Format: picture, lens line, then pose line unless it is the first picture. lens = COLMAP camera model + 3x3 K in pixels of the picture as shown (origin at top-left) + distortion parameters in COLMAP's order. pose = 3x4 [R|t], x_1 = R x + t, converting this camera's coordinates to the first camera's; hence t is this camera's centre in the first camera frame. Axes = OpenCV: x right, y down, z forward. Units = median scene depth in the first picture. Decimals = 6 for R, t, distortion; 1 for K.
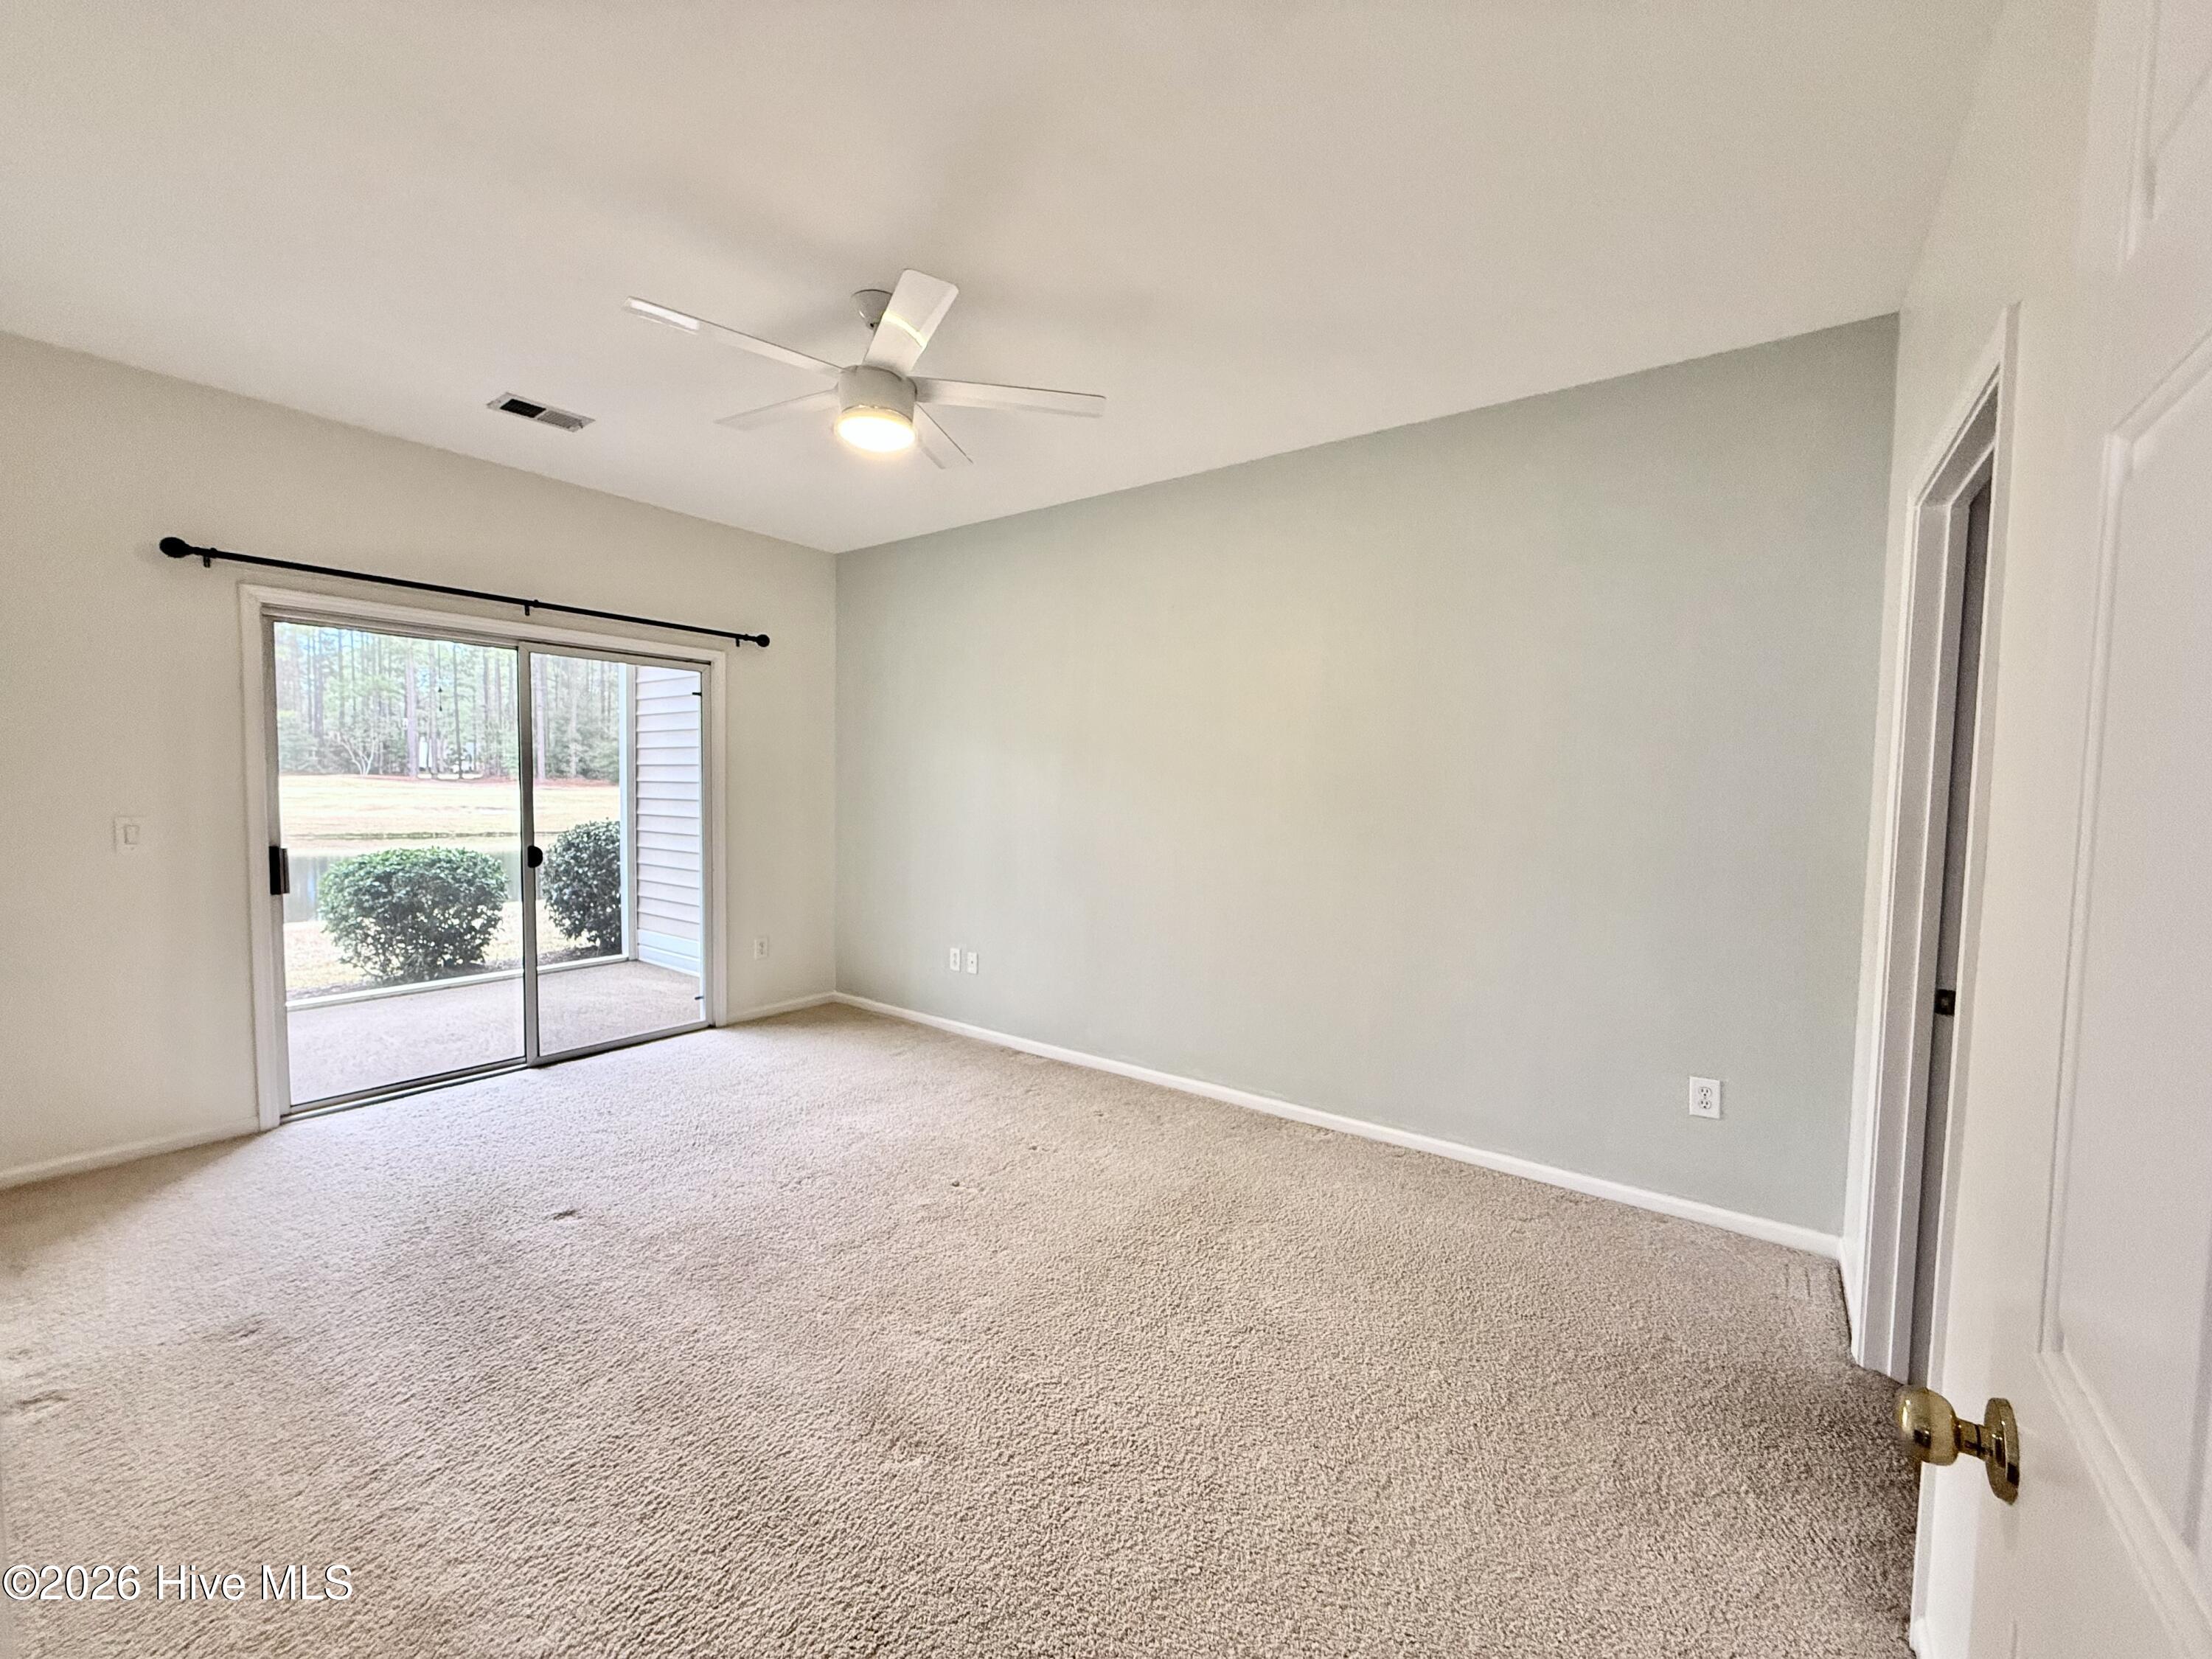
lens RADIAL K [[878.1, 0, 1099.4], [0, 878.1, 834.9], [0, 0, 1]] dist [-0.001149, 0.000480]
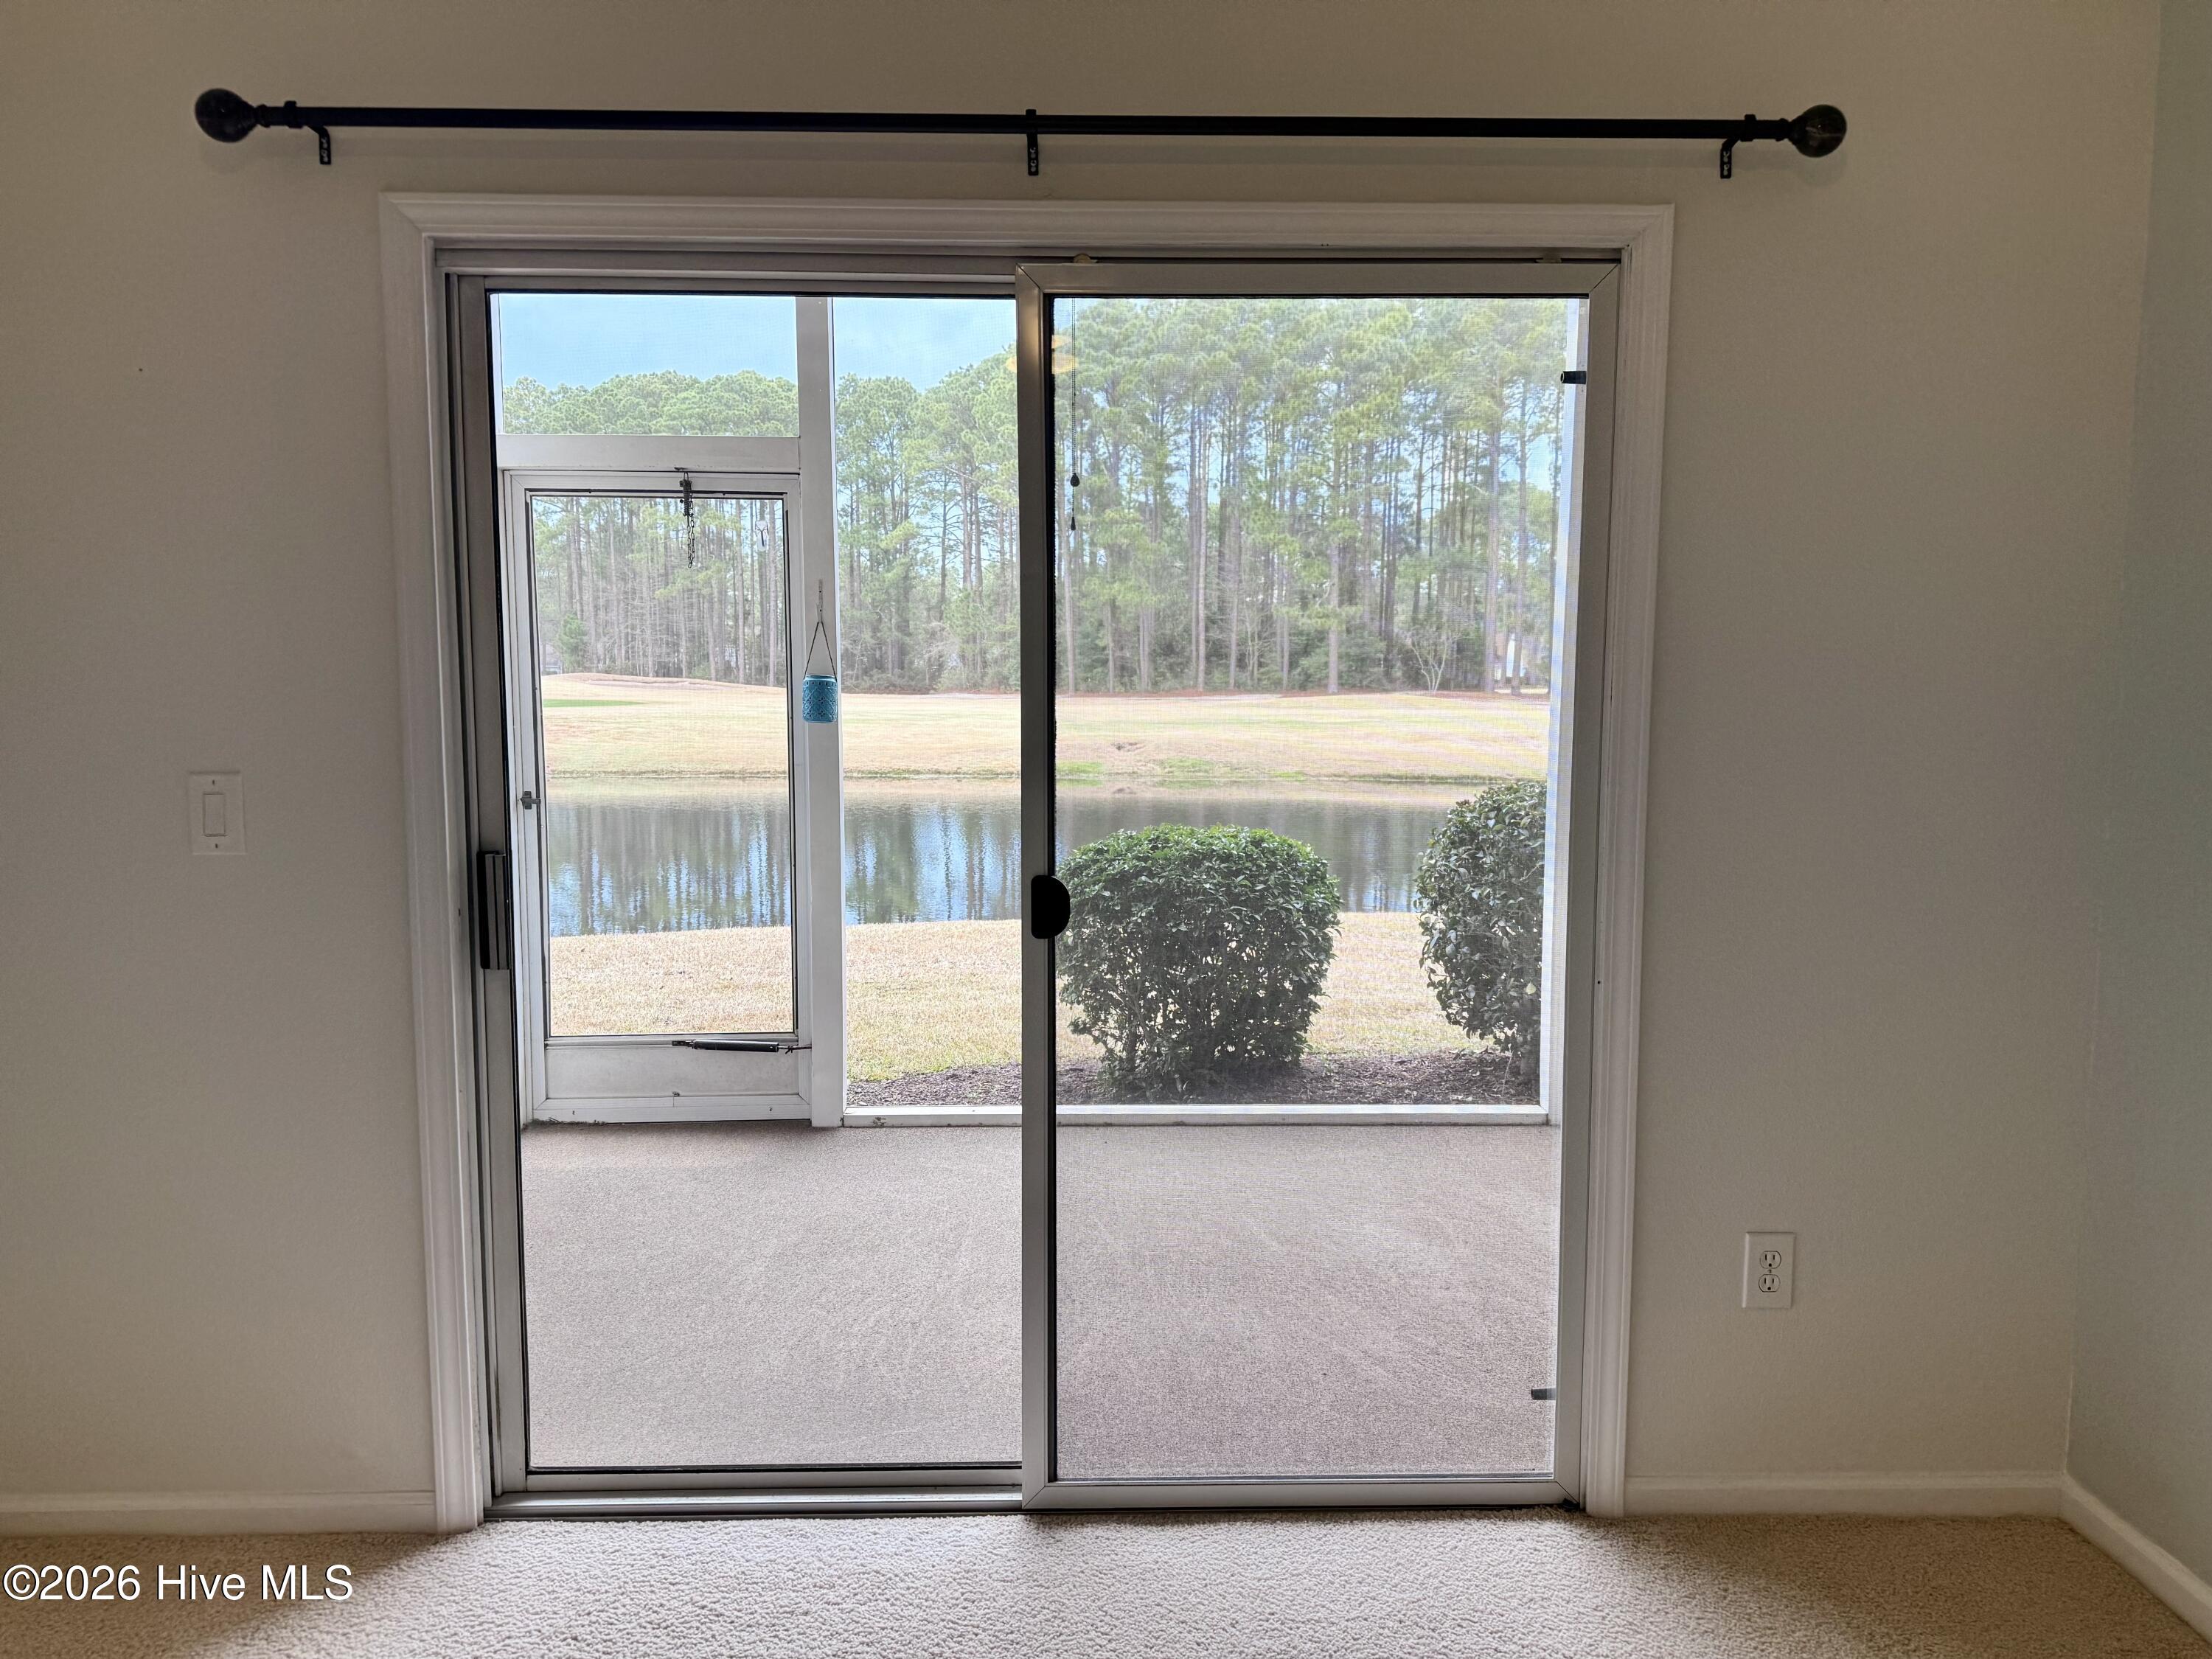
lens RADIAL K [[1532.4, 0, 1108.5], [0, 1532.4, 844.7], [0, 0, 1]] dist [0.121945, -0.156465]
pose [[0.610672, 0.064510, -0.789252, -0.092853], [-0.036212, 0.997909, 0.053545, -0.019309], [0.791055, -0.004118, 0.611731, 0.387446]]
